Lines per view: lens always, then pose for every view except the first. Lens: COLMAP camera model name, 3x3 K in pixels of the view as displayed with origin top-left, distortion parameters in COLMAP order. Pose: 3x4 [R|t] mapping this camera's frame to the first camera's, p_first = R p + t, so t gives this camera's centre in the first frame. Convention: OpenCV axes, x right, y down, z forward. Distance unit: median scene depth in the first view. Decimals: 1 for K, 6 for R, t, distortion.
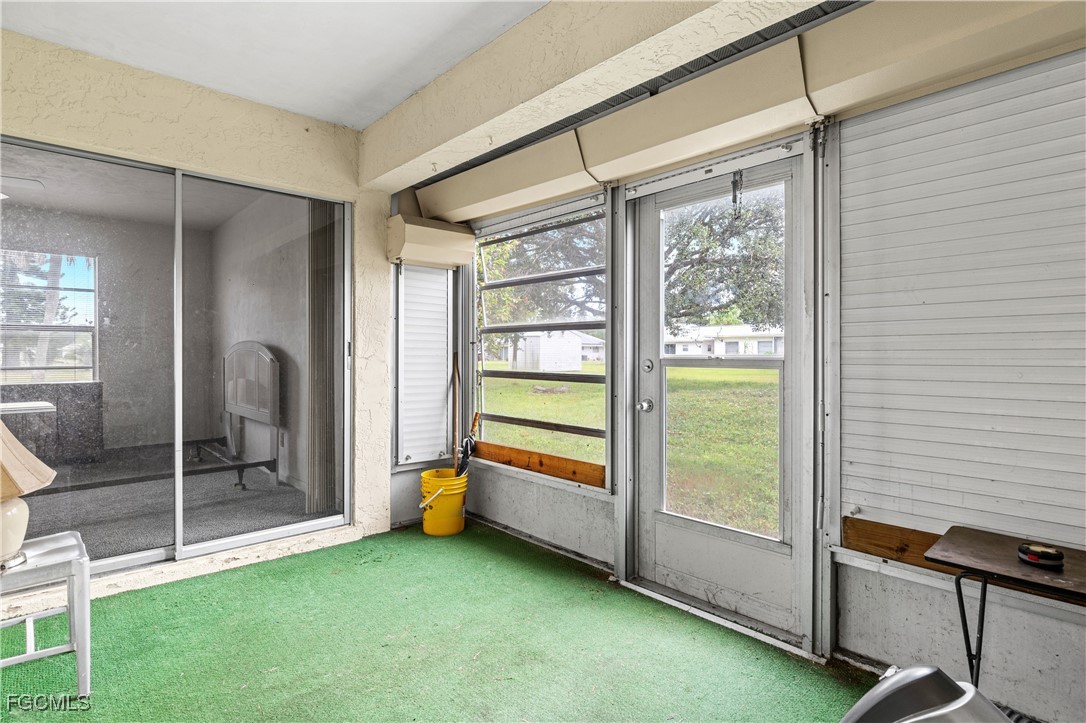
lens RADIAL K [[544.4, 0, 543.0], [0, 544.4, 361.5], [0, 0, 1]] dist [-0.001584, -0.000122]
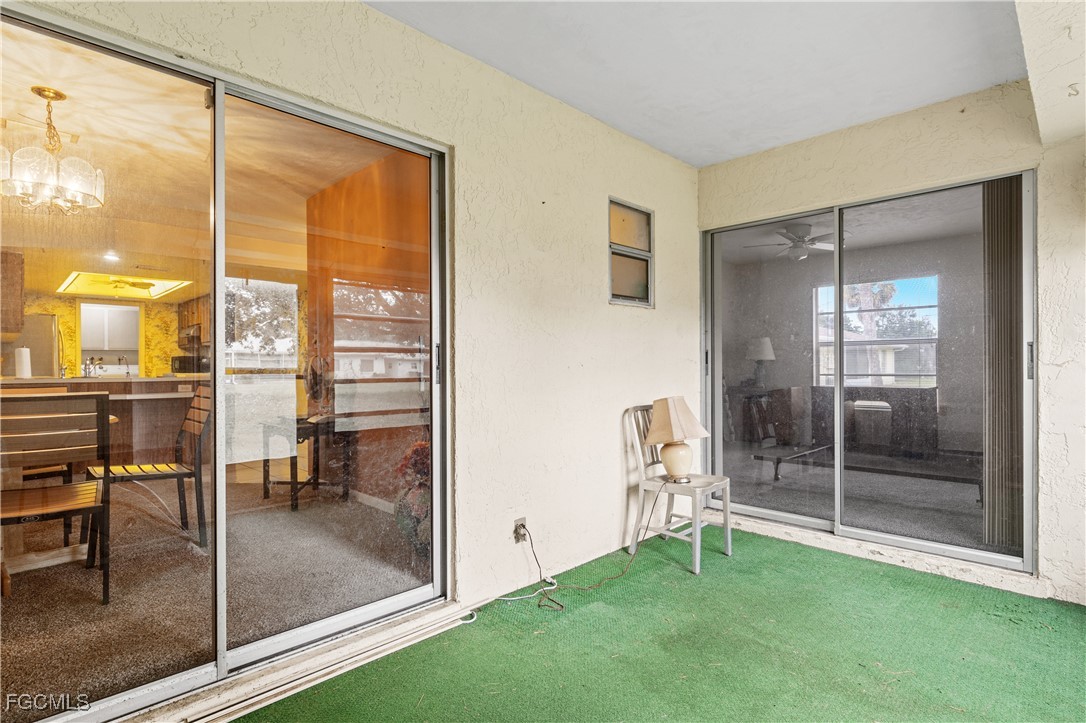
lens RADIAL K [[548.6, 0, 547.4], [0, 548.6, 368.9], [0, 0, 1]] dist [-0.003053, -0.000259]
pose [[0.049519, 0.004421, -0.998763, 0.436803], [-0.006587, 0.999970, 0.004100, 0.001326], [0.998751, 0.006376, 0.049546, 0.272962]]
